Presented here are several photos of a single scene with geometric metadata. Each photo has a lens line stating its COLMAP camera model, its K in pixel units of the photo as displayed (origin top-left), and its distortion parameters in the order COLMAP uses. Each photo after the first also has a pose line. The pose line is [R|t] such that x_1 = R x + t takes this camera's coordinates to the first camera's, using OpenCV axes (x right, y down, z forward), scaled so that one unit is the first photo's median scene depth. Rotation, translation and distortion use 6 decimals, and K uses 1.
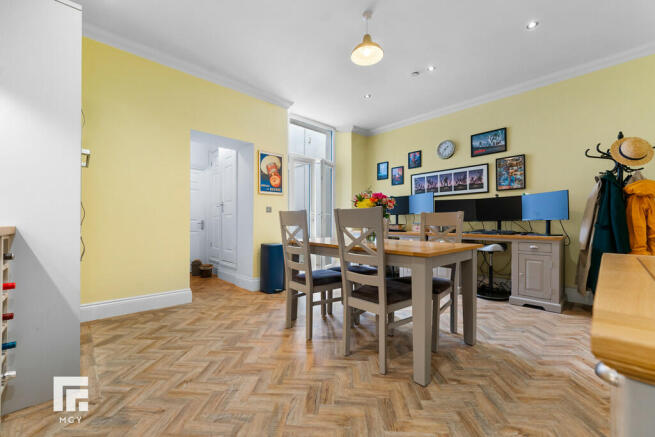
lens RADIAL K [[266.4, 0, 327.0], [0, 266.4, 223.5], [0, 0, 1]] dist [0.000193, -0.000231]
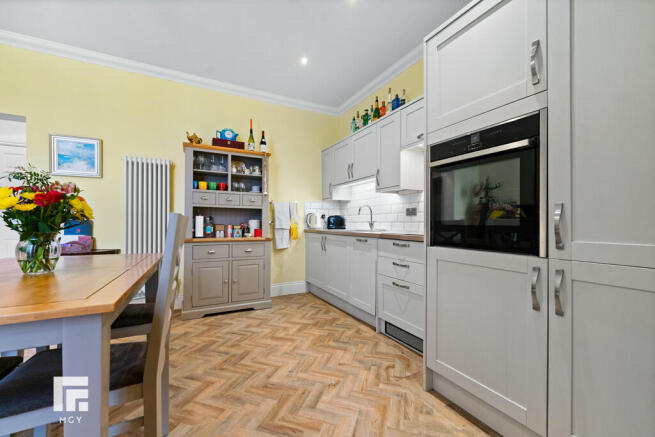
lens RADIAL K [[266.4, 0, 327.0], [0, 266.4, 223.5], [0, 0, 1]] dist [0.000193, -0.000231]
pose [[-0.962642, -0.008598, 0.270642, -0.763248], [-0.006647, 0.999945, 0.008127, -0.053849], [-0.270697, 0.006024, -0.962646, 1.961345]]
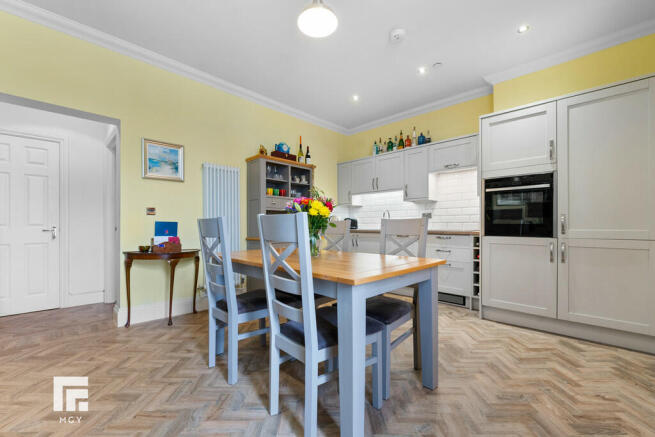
lens RADIAL K [[273.7, 0, 325.2], [0, 273.7, 226.7], [0, 0, 1]] dist [0.000267, 0.000003]
pose [[-0.998858, -0.002363, -0.047715, 0.243874], [-0.002887, 0.999936, 0.010918, -0.042270], [0.047686, 0.011043, -0.998801, 2.632326]]
